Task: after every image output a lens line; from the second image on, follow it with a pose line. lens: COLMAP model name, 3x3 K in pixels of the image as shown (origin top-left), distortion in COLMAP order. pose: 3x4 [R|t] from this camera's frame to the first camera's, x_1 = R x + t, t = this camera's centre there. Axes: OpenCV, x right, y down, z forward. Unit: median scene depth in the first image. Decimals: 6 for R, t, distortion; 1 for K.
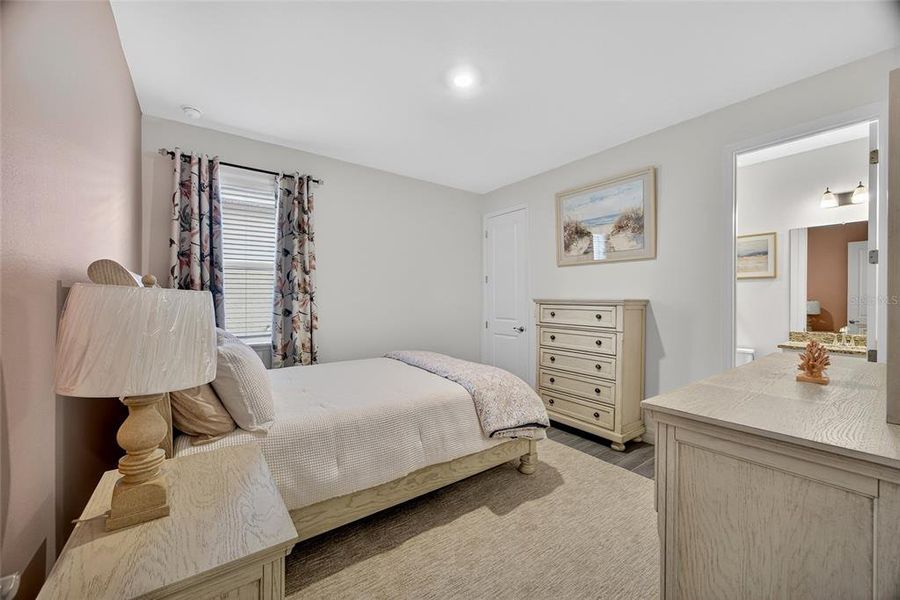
lens RADIAL K [[346.8, 0, 446.2], [0, 346.8, 302.0], [0, 0, 1]] dist [0.000069, 0.000048]
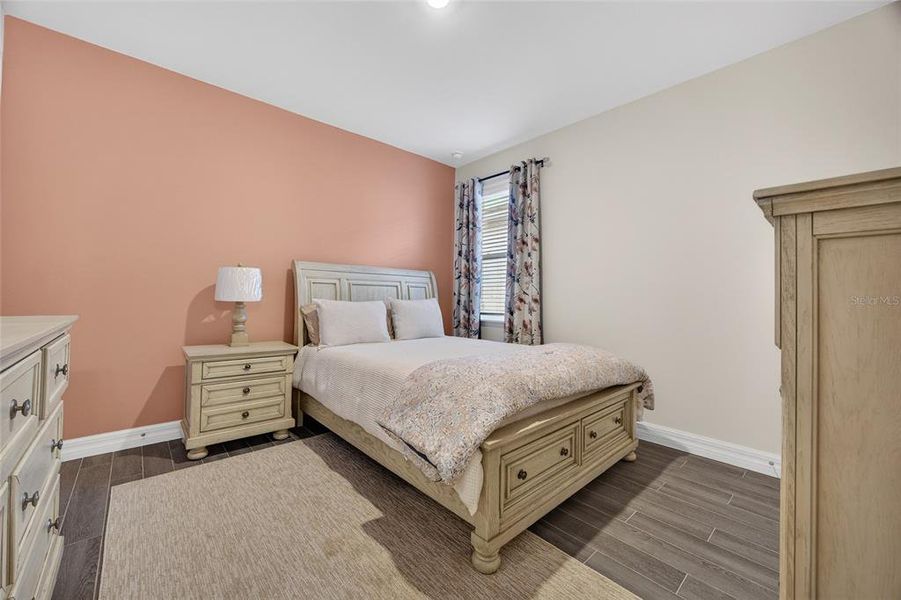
lens RADIAL K [[347.2, 0, 446.7], [0, 347.2, 302.0], [0, 0, 1]] dist [0.000069, 0.000048]
pose [[0.113272, 0.003956, -0.993556, 0.654475], [-0.030957, 0.999521, 0.000451, 0.066111], [0.993082, 0.030707, 0.113340, 0.737874]]
